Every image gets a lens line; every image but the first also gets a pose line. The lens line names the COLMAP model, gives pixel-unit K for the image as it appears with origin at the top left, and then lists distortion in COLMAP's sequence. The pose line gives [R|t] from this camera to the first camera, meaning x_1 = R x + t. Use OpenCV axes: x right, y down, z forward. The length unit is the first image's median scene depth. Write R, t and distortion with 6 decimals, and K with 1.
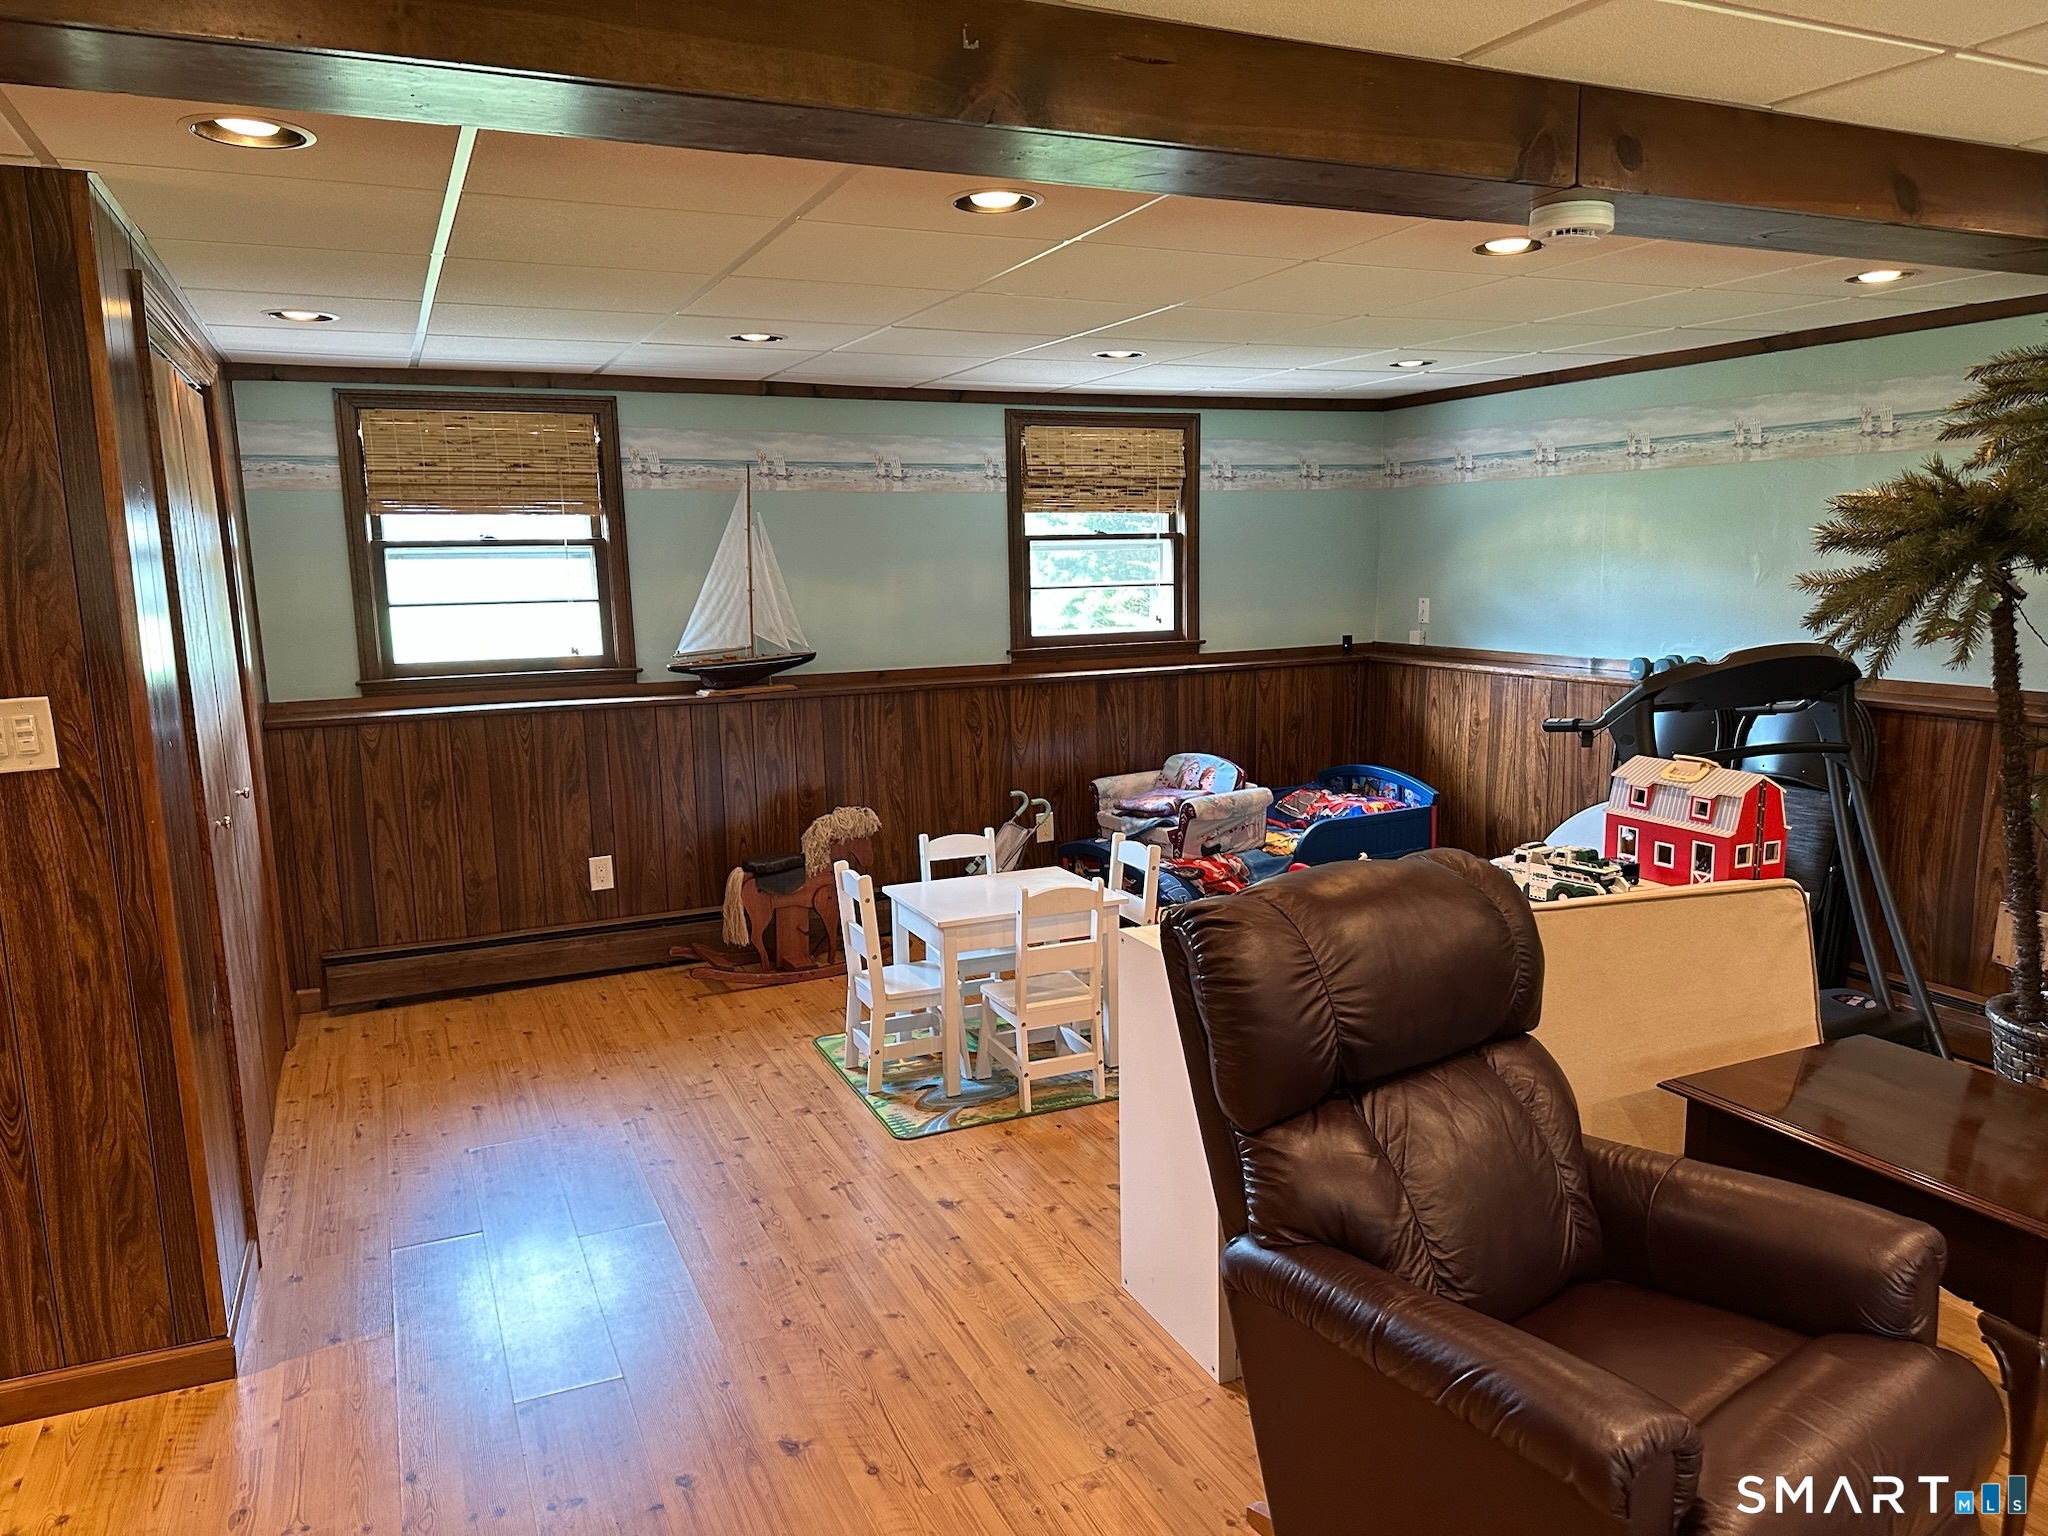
lens RADIAL K [[1499.3, 0, 1024.0], [0, 1499.3, 768.0], [0, 0, 1]] dist [0.165168, -0.270466]
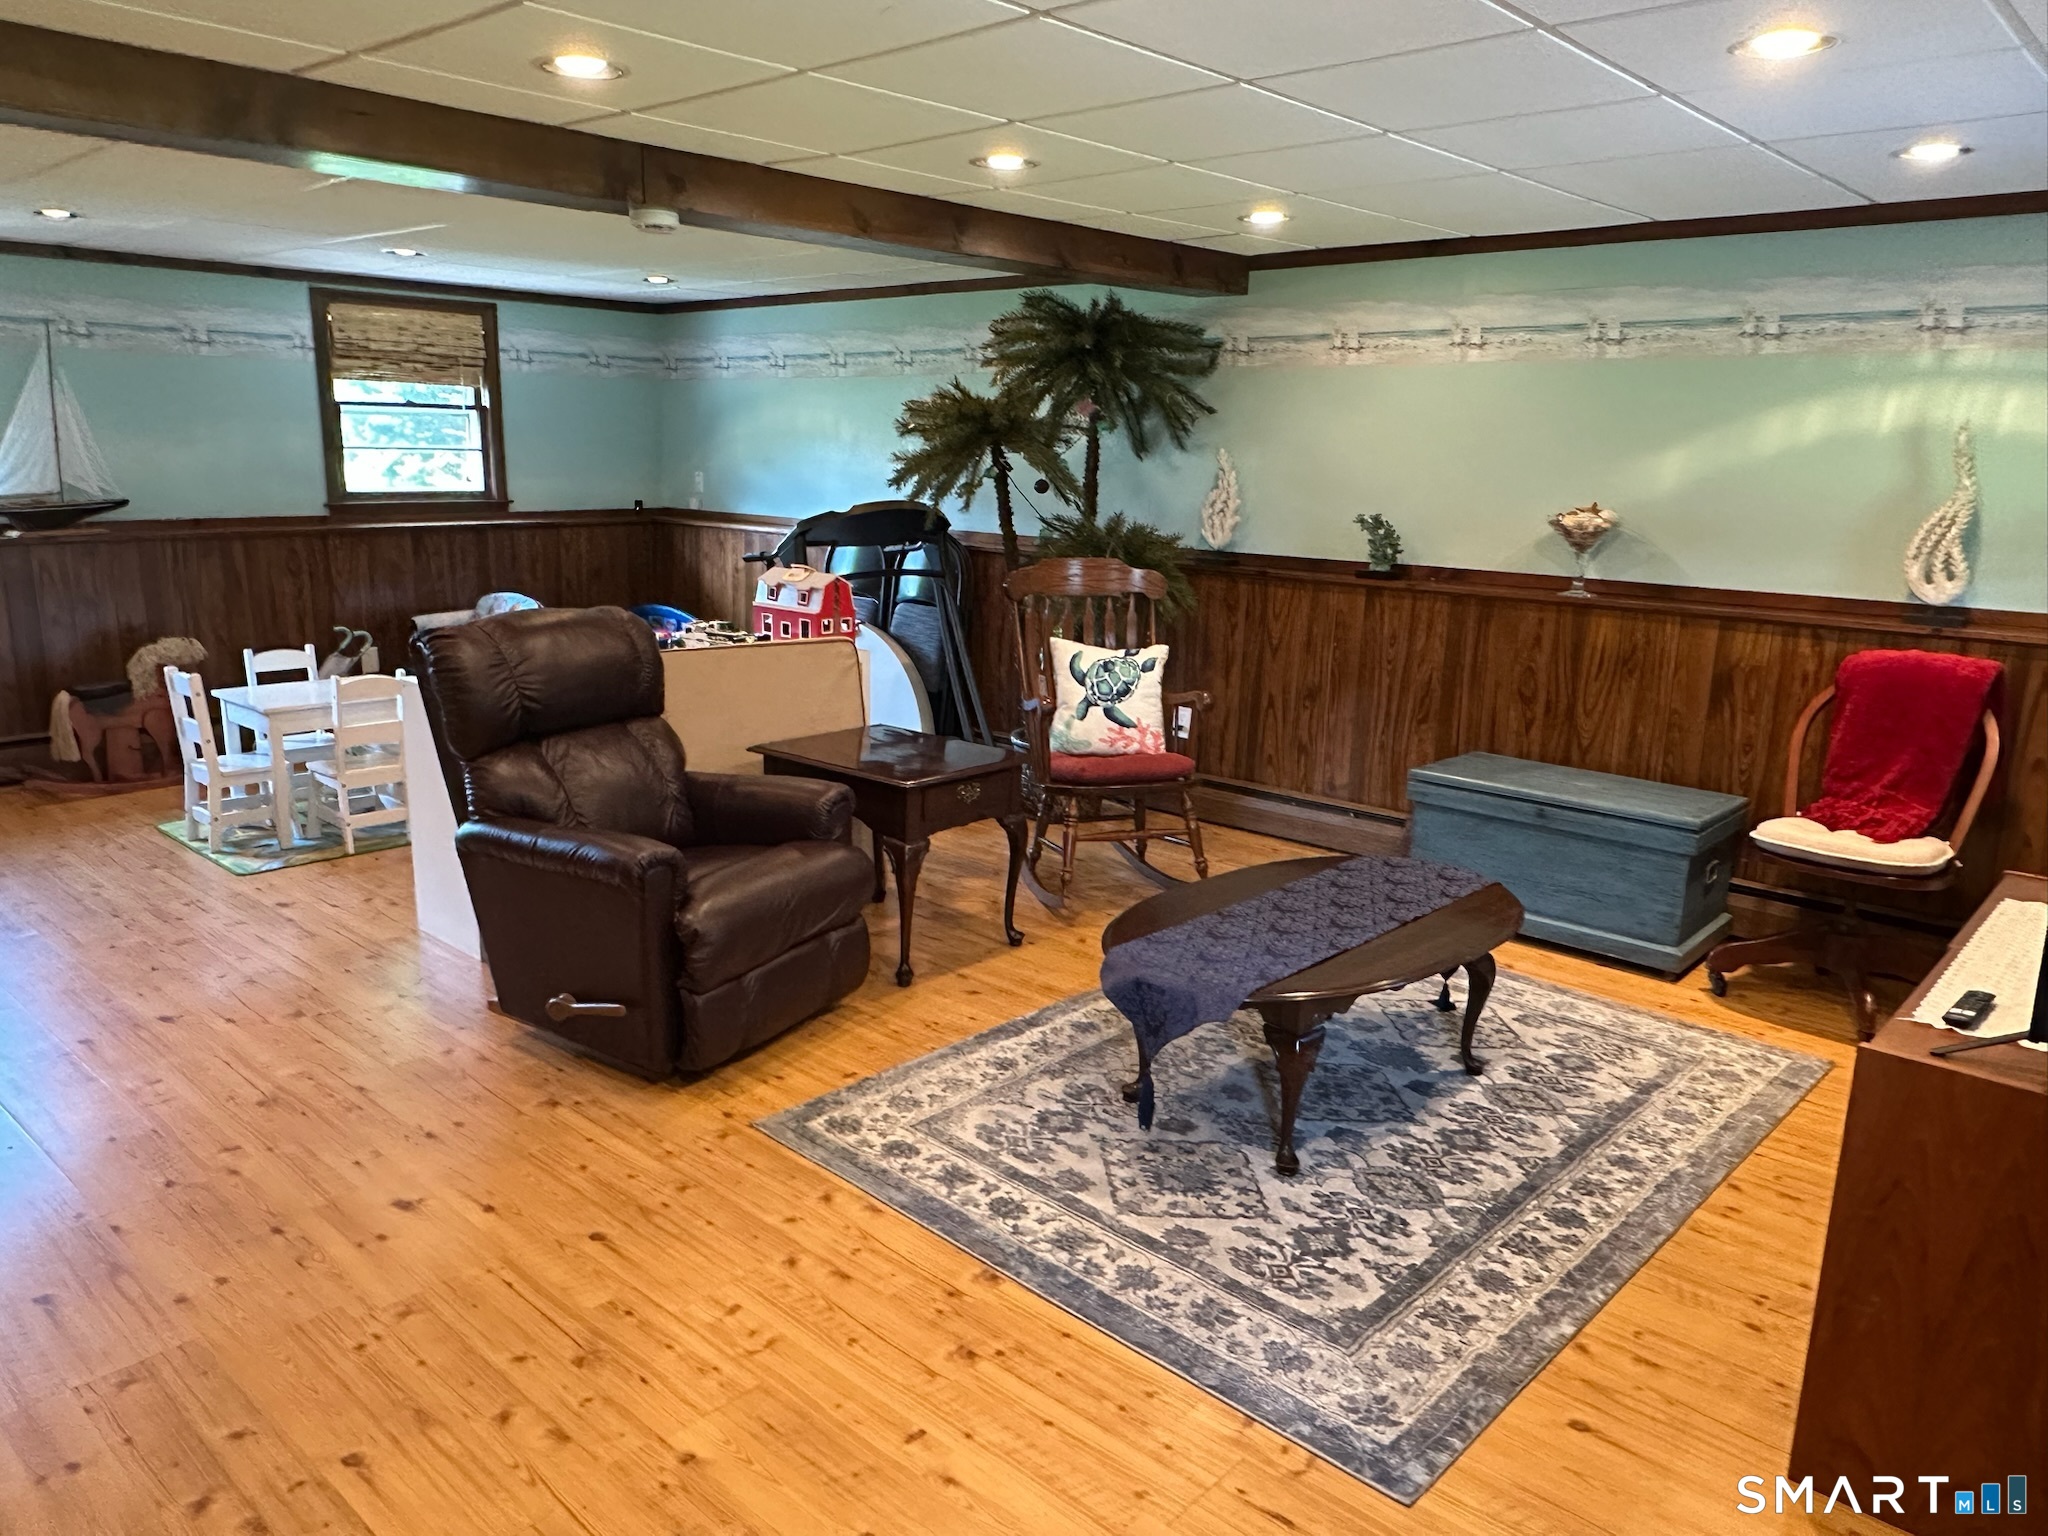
lens RADIAL K [[1443.9, 0, 1024.0], [0, 1443.9, 768.0], [0, 0, 1]] dist [-0.008163, 0.002542]
pose [[0.912203, -0.052438, 0.406370, 0.021215], [0.019033, 0.996129, 0.085816, 0.042866], [-0.409297, -0.070547, 0.909670, -0.246805]]
